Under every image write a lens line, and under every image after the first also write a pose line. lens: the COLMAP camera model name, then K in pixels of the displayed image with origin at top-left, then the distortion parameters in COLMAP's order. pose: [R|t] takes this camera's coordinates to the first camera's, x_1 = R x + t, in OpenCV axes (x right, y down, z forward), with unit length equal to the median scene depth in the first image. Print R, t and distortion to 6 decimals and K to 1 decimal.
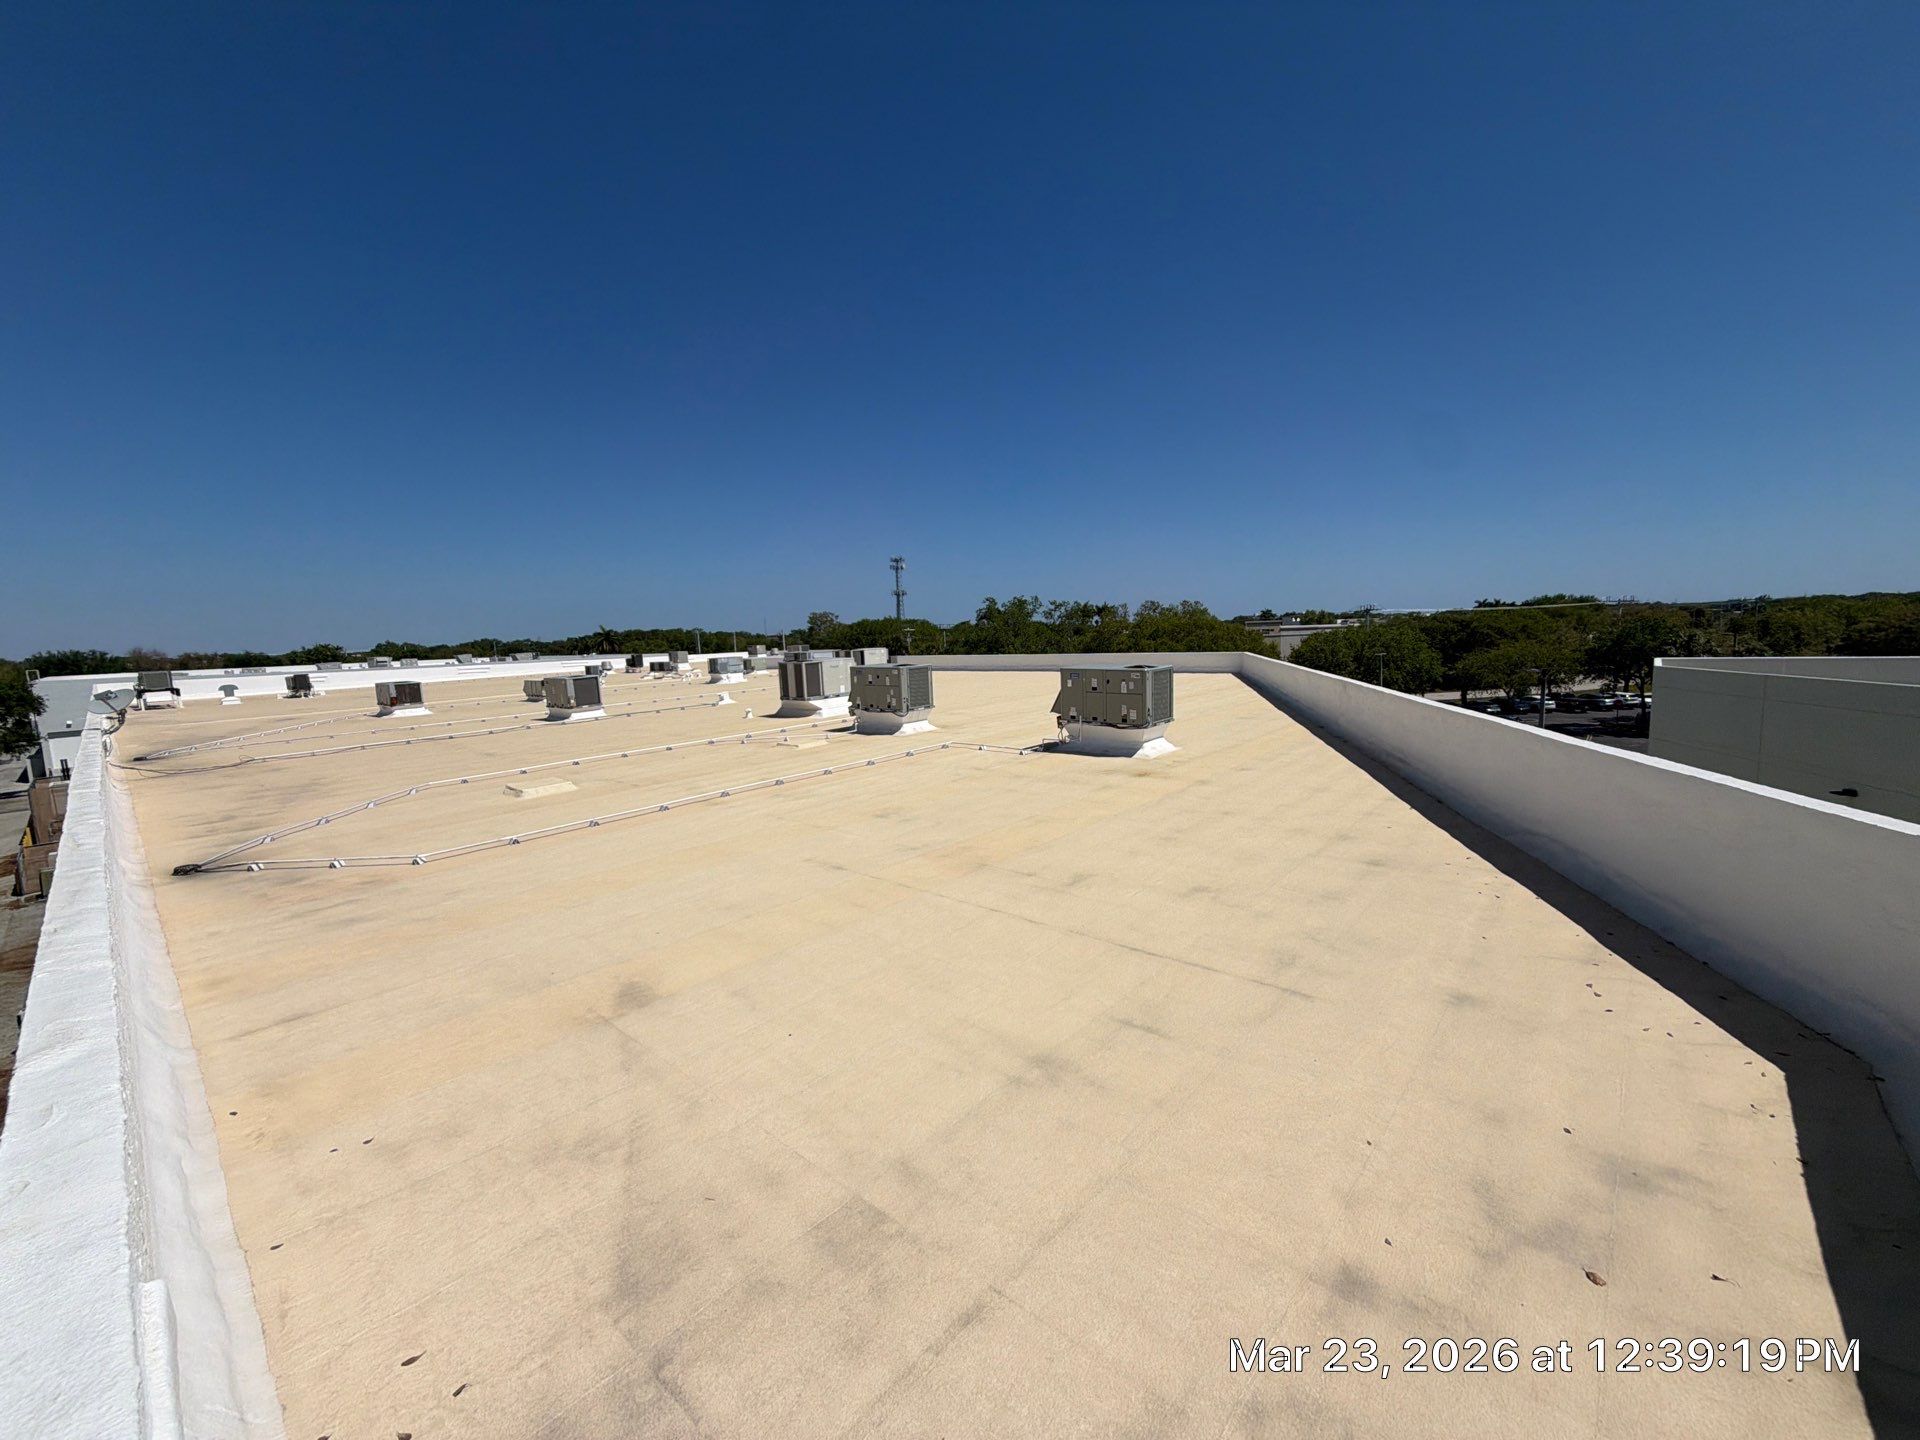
lens RADIAL K [[765.5, 0, 955.1], [0, 765.5, 722.9], [0, 0, 1]] dist [-0.000318, -0.000022]
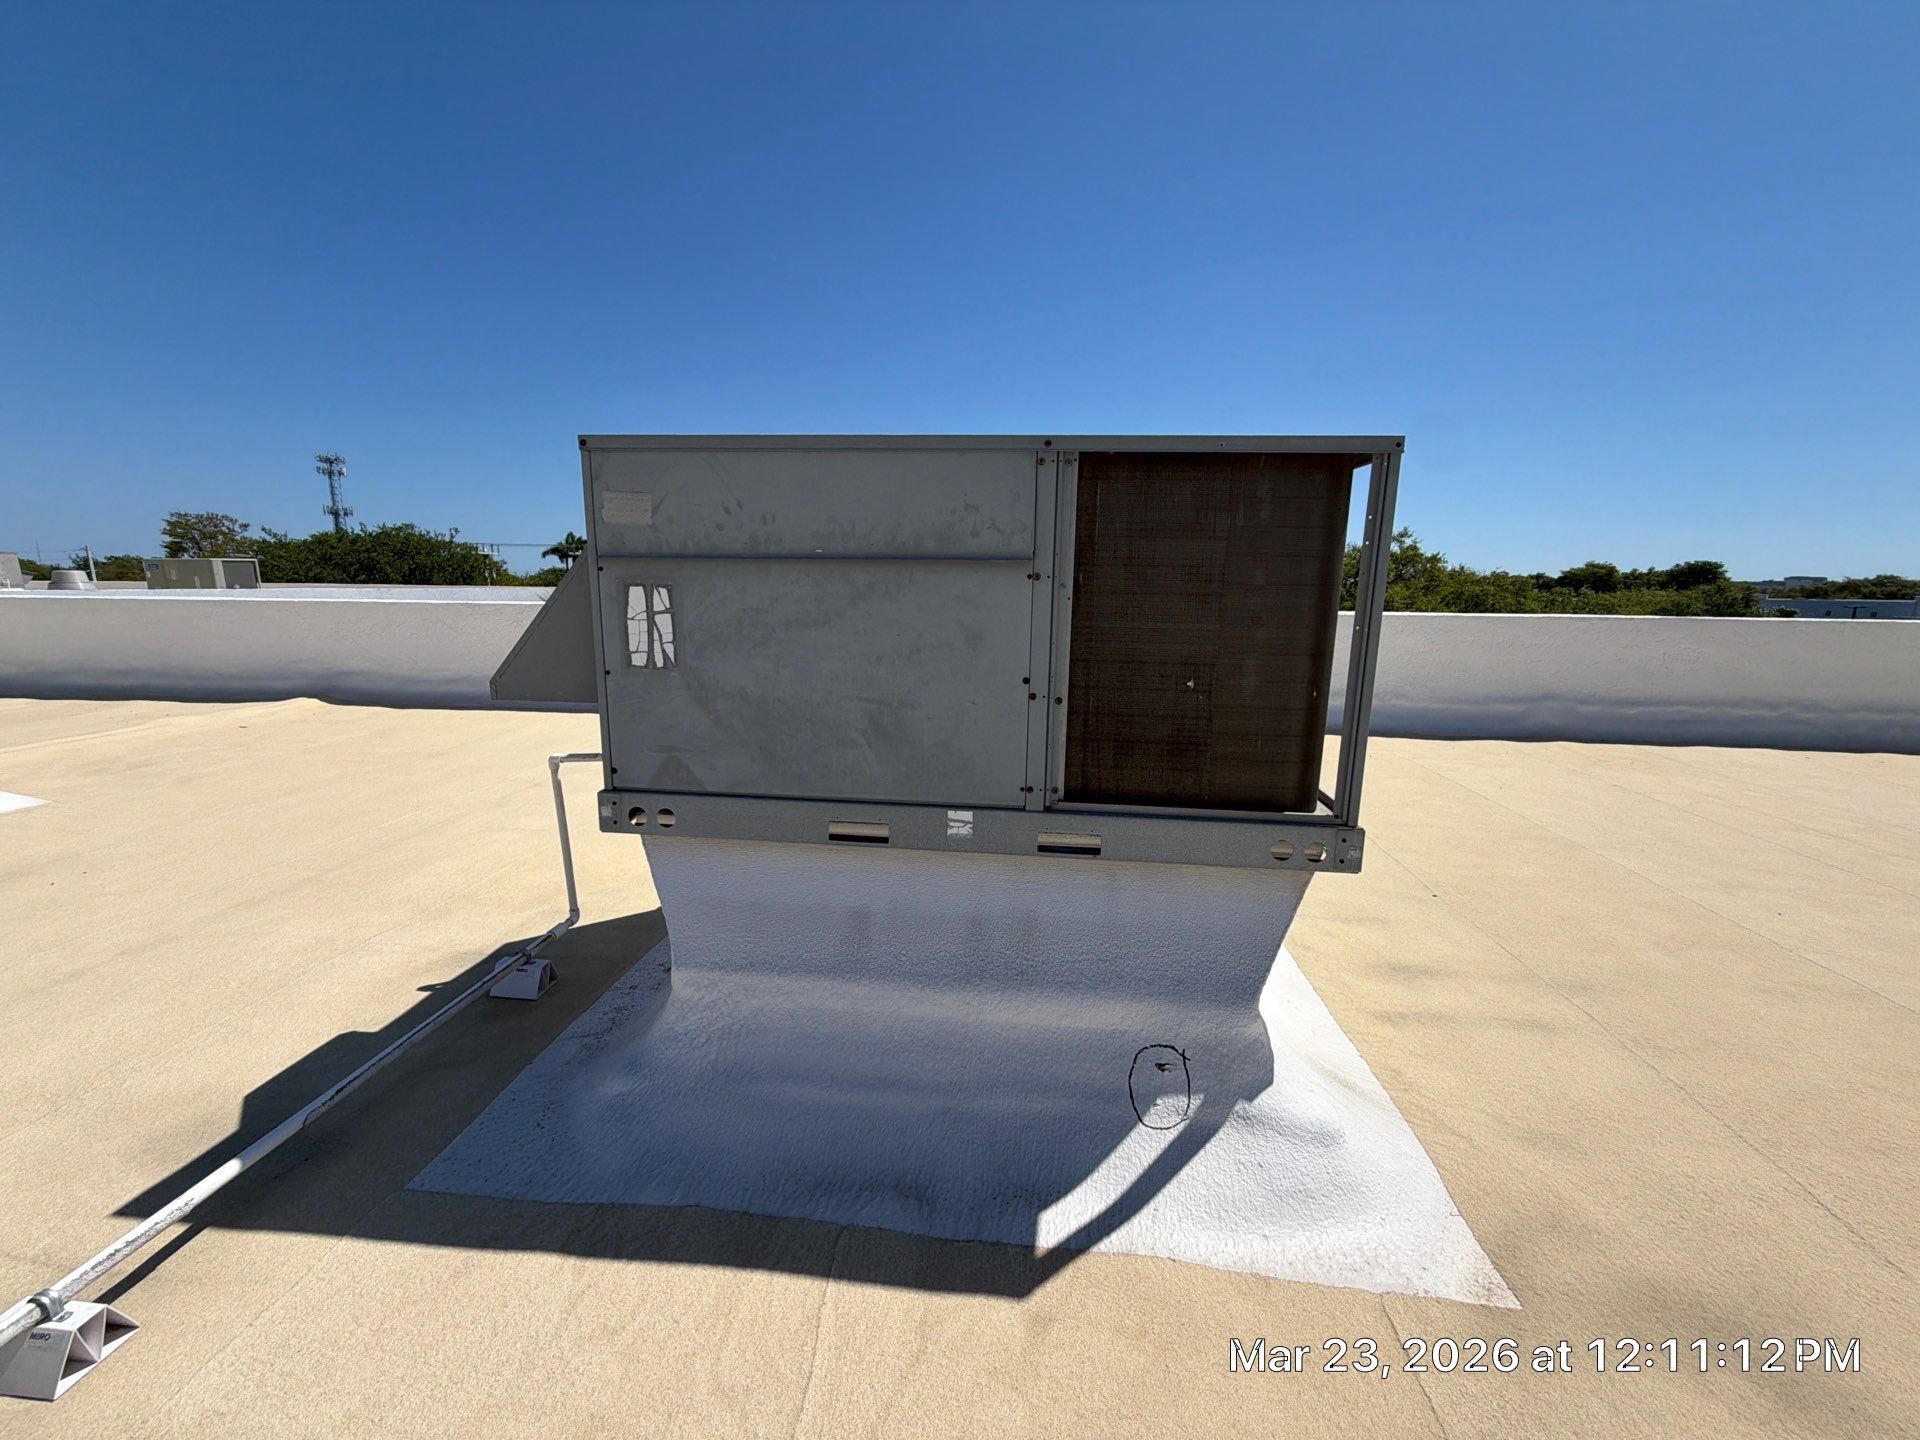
lens RADIAL K [[765.5, 0, 955.1], [0, 765.5, 722.9], [0, 0, 1]] dist [-0.000318, -0.000022]
pose [[0.811950, -0.053511, 0.581269, -0.038285], [0.023853, 0.997999, 0.058555, -0.013908], [-0.583240, -0.033679, 0.811602, 0.160743]]
